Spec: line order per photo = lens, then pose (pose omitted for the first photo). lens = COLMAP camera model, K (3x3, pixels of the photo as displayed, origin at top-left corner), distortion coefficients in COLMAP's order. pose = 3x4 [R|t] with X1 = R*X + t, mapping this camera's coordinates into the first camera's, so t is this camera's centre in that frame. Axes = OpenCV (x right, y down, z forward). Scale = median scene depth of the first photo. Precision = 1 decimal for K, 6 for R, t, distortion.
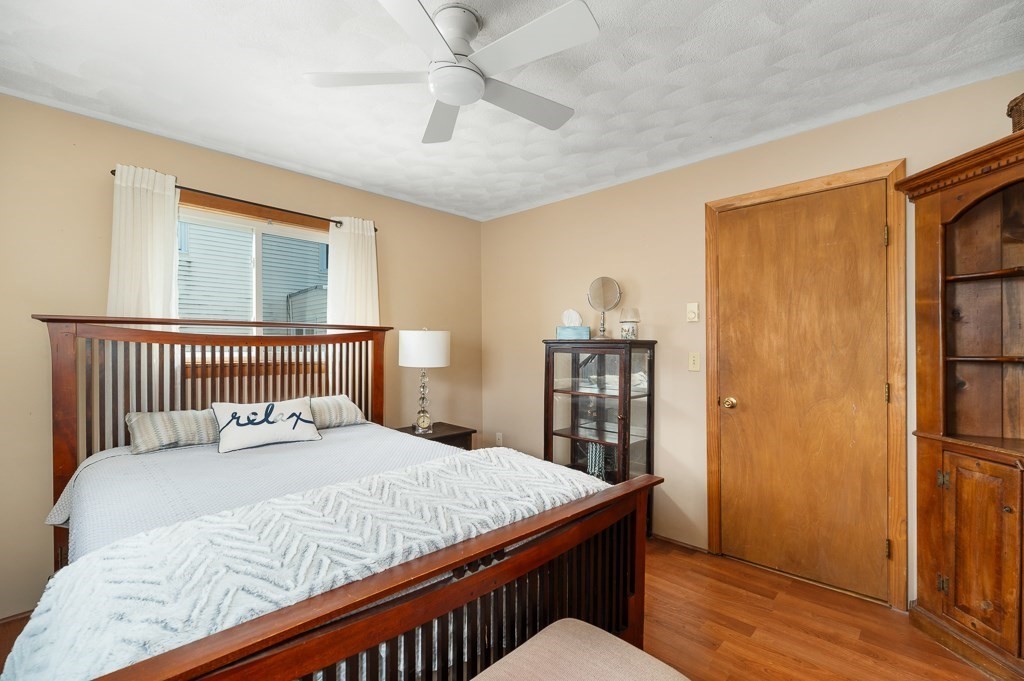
lens RADIAL K [[449.9, 0, 512.0], [0, 449.9, 340.5], [0, 0, 1]] dist [-0.000786, -0.000060]
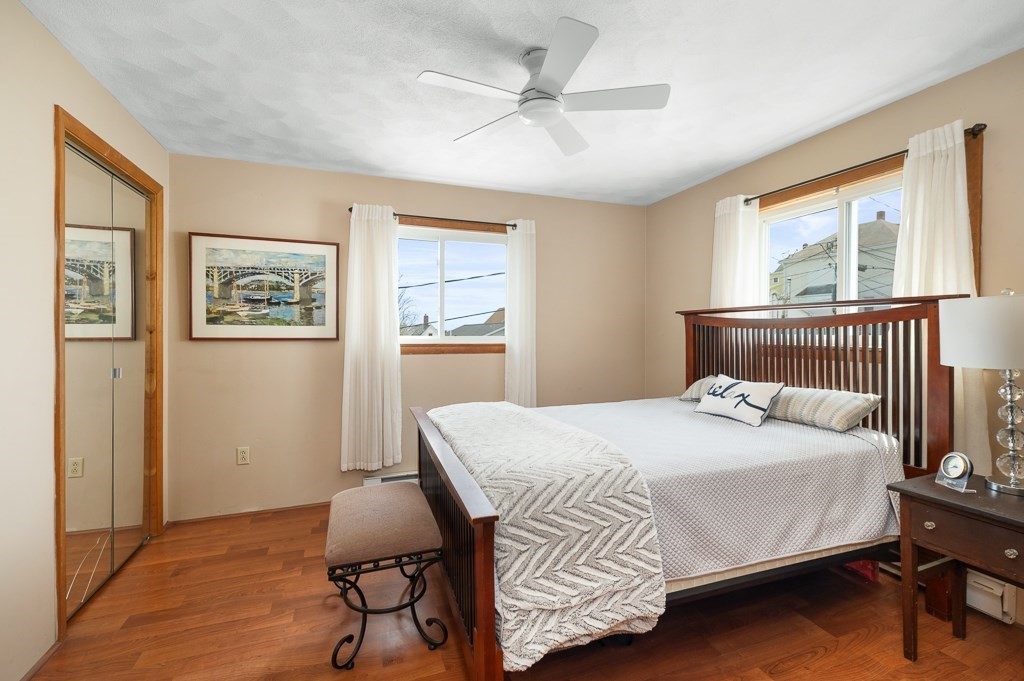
lens RADIAL K [[443.8, 0, 512.7], [0, 443.8, 330.6], [0, 0, 1]] dist [-0.001628, -0.000149]
pose [[-0.425384, -0.000463, -0.905013, 0.542582], [0.013261, 0.999889, -0.006744, 0.015283], [0.904916, -0.014870, -0.425330, 0.803126]]
